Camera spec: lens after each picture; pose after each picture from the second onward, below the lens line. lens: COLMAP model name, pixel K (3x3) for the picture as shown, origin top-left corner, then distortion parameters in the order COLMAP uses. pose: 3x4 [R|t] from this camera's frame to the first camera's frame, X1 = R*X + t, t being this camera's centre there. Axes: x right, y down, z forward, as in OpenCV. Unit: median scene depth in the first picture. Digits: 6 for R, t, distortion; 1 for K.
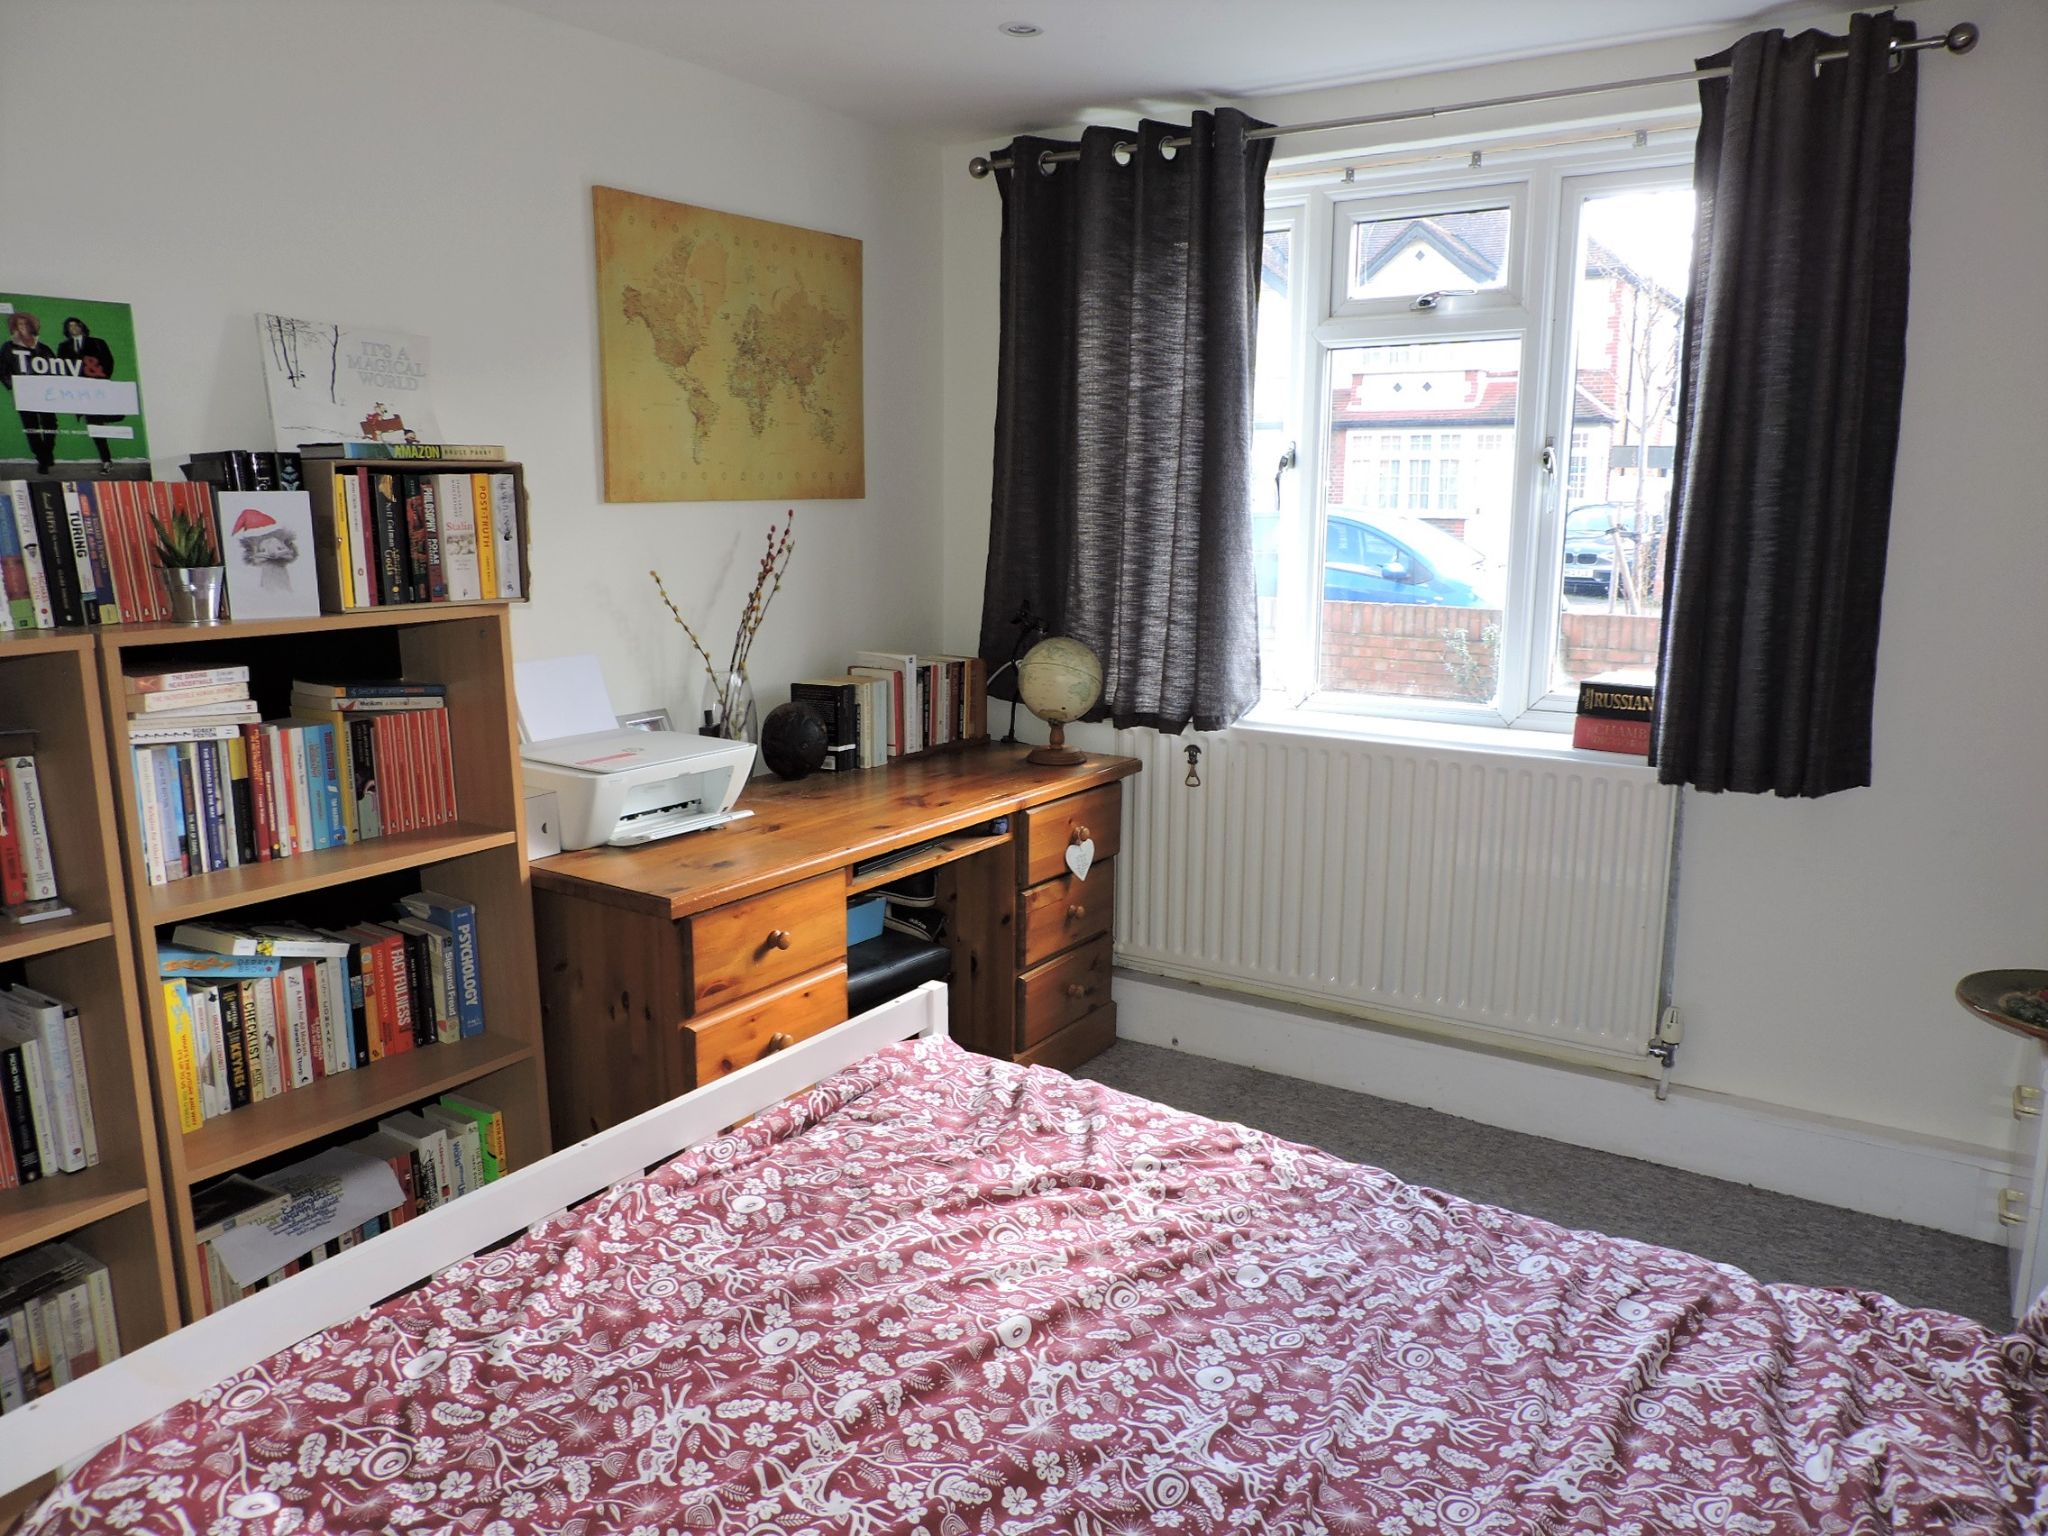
lens RADIAL K [[1459.1, 0, 1023.4], [0, 1459.1, 774.2], [0, 0, 1]] dist [-0.004233, -0.011233]
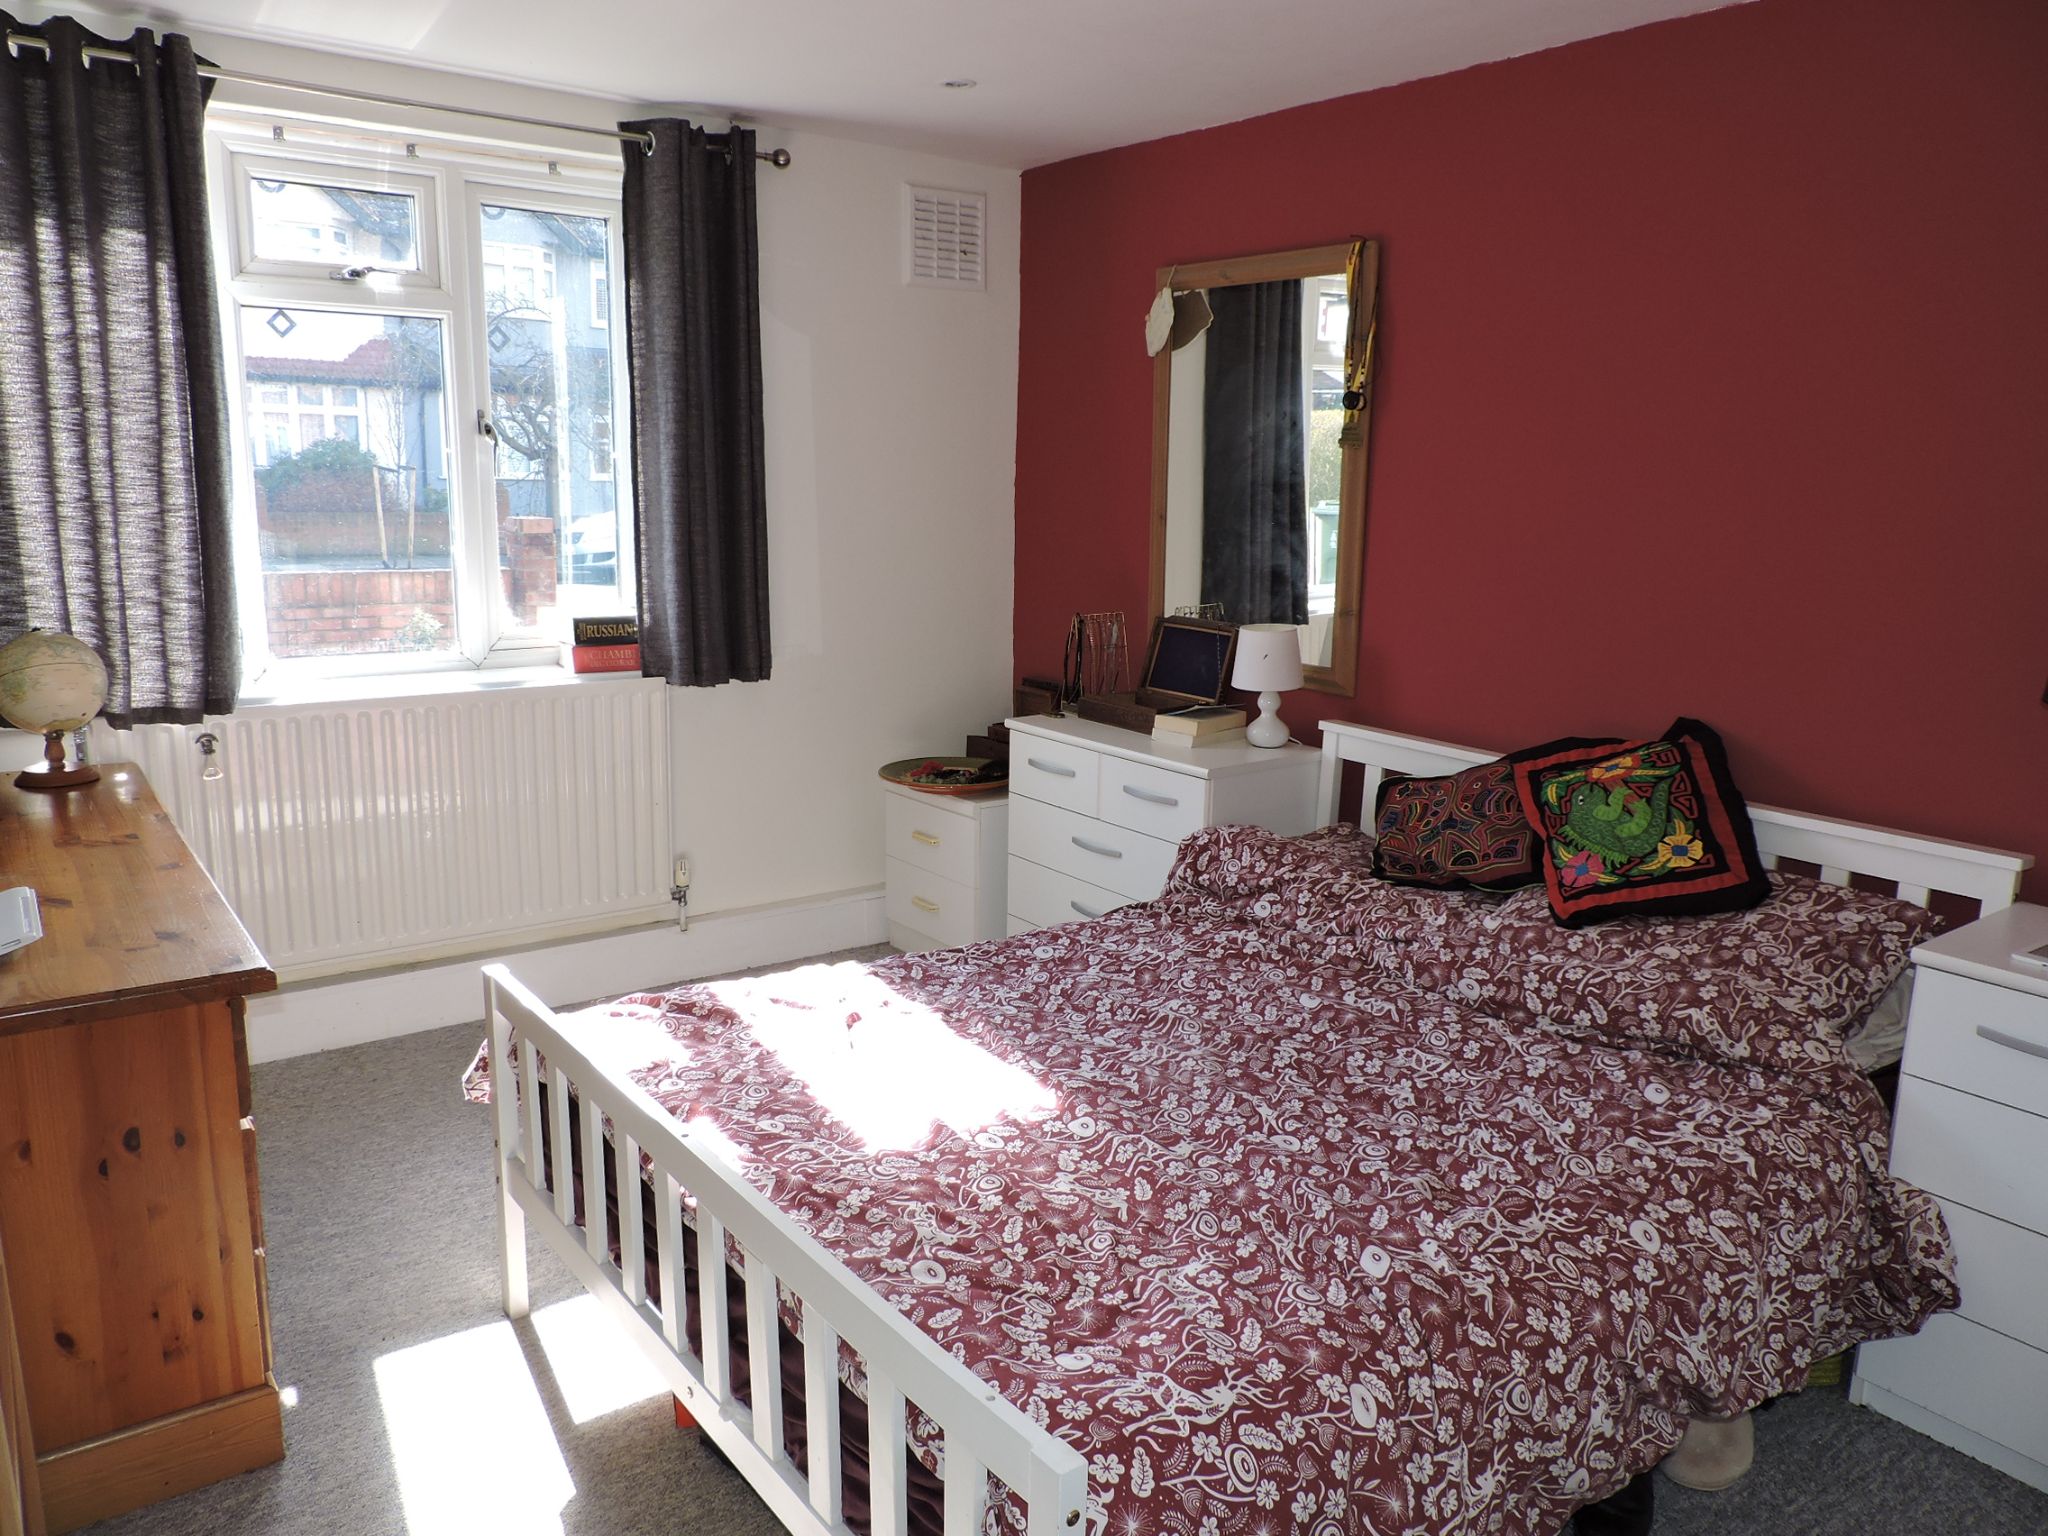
lens RADIAL K [[1459.1, 0, 1019.8], [0, 1459.1, 767.4], [0, 0, 1]] dist [-0.004233, -0.011233]
pose [[0.341579, -0.186738, 0.921115, -0.639024], [0.156551, 0.977676, 0.140151, -0.055123], [-0.926723, 0.096329, 0.363188, 0.237305]]
